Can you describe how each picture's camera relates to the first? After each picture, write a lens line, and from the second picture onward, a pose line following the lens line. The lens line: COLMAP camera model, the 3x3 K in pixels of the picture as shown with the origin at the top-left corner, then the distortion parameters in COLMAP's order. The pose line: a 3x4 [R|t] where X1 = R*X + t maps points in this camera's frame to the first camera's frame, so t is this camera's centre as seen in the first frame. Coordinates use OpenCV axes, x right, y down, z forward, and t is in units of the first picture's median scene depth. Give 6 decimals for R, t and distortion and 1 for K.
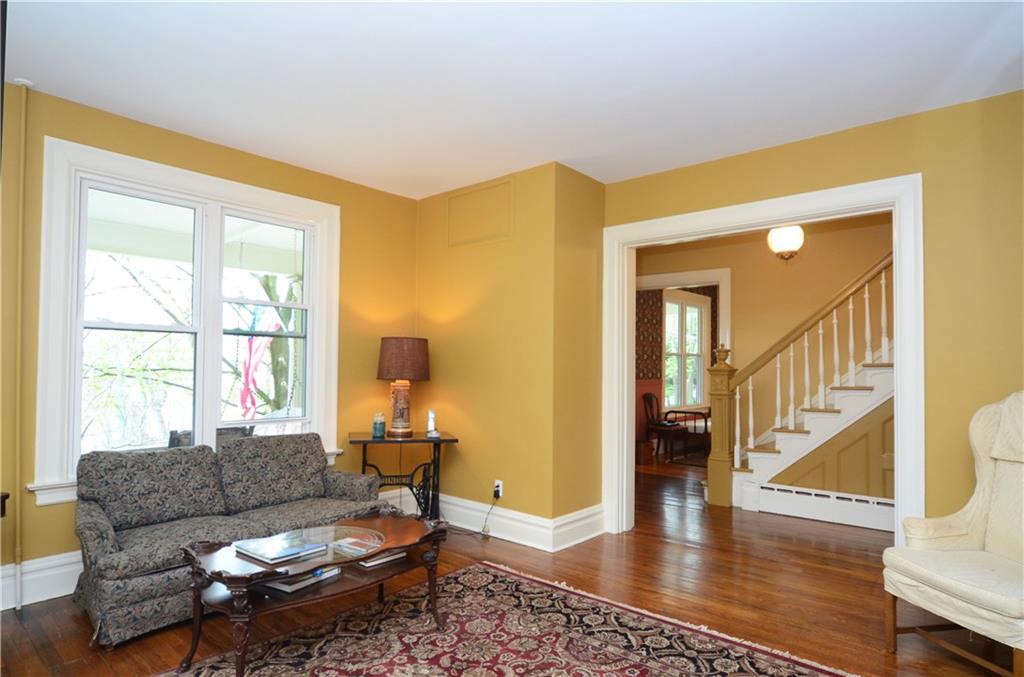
lens RADIAL K [[560.5, 0, 517.3], [0, 560.5, 344.7], [0, 0, 1]] dist [-0.006150, -0.001248]
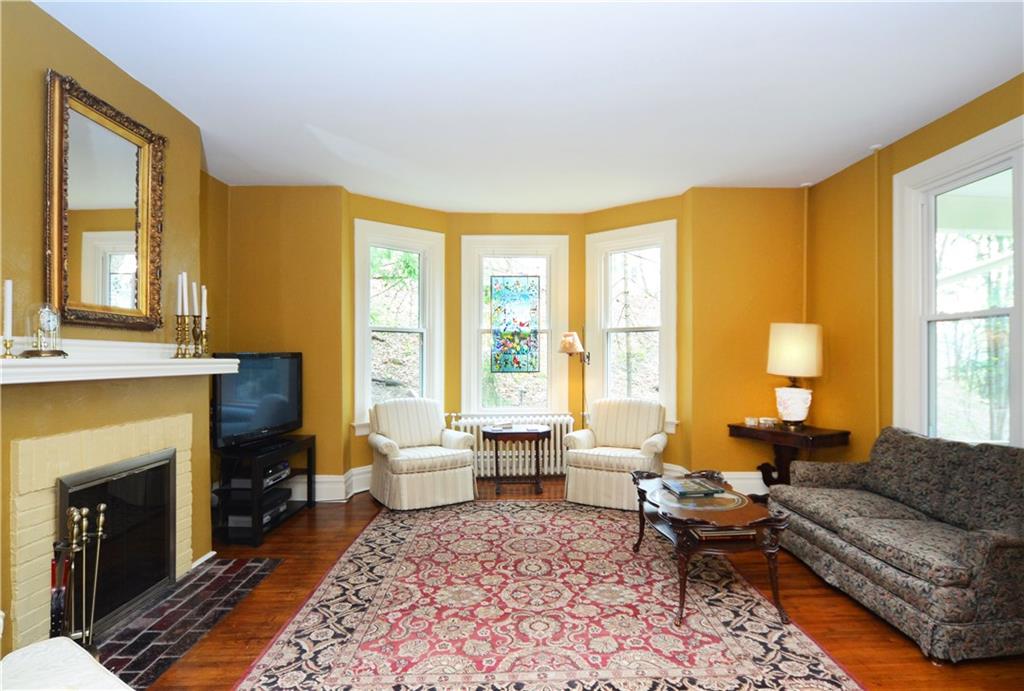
lens RADIAL K [[533.4, 0, 515.1], [0, 533.4, 349.5], [0, 0, 1]] dist [-0.003245, -0.000376]
pose [[-0.728474, -0.016180, -0.684883, 0.702515], [0.019645, 0.998817, -0.044491, 0.074180], [0.684792, -0.045865, -0.727294, 1.490140]]
